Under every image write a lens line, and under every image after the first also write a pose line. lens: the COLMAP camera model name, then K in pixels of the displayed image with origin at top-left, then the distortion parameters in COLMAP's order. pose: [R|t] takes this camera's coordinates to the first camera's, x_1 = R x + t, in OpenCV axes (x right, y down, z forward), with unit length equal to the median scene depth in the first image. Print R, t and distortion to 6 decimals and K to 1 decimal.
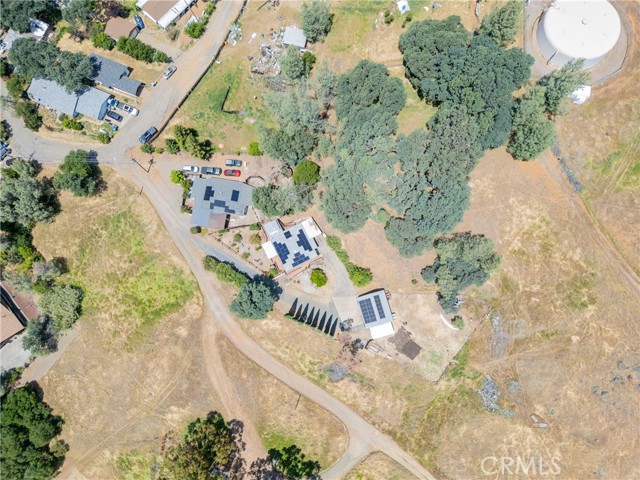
lens RADIAL K [[441.4, 0, 320.0], [0, 441.4, 240.0], [0, 0, 1]] dist [0.007231, -0.002346]
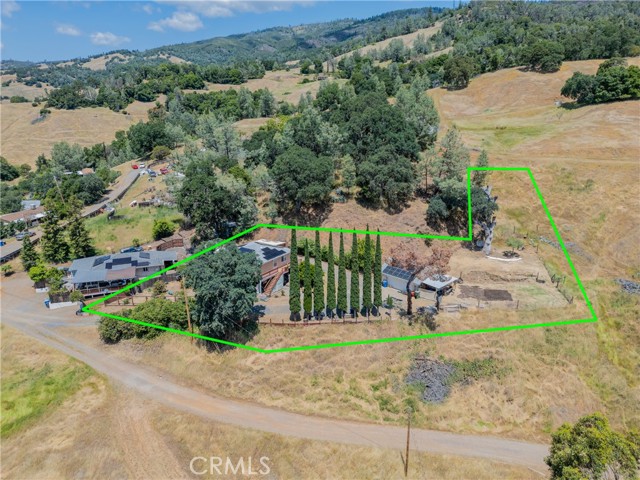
lens RADIAL K [[441.4, 0, 320.0], [0, 441.4, 240.0], [0, 0, 1]] dist [0.007231, -0.002346]
pose [[0.875722, -0.119341, 0.467833, -0.273509], [0.469980, 0.432640, -0.769377, 0.543995], [-0.110585, 0.893633, 0.434961, 0.659686]]
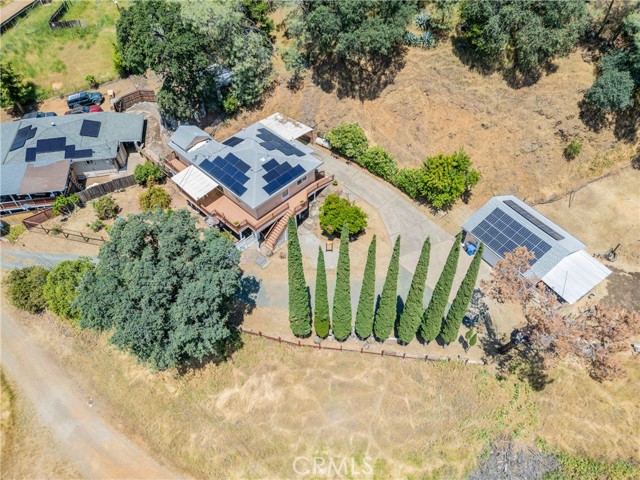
lens RADIAL K [[441.4, 0, 320.0], [0, 441.4, 240.0], [0, 0, 1]] dist [0.007231, -0.002346]
pose [[0.944111, -0.239132, 0.226870, -0.106599], [0.319620, 0.832428, -0.452666, 0.255963], [-0.080606, 0.499879, 0.862336, 0.673782]]
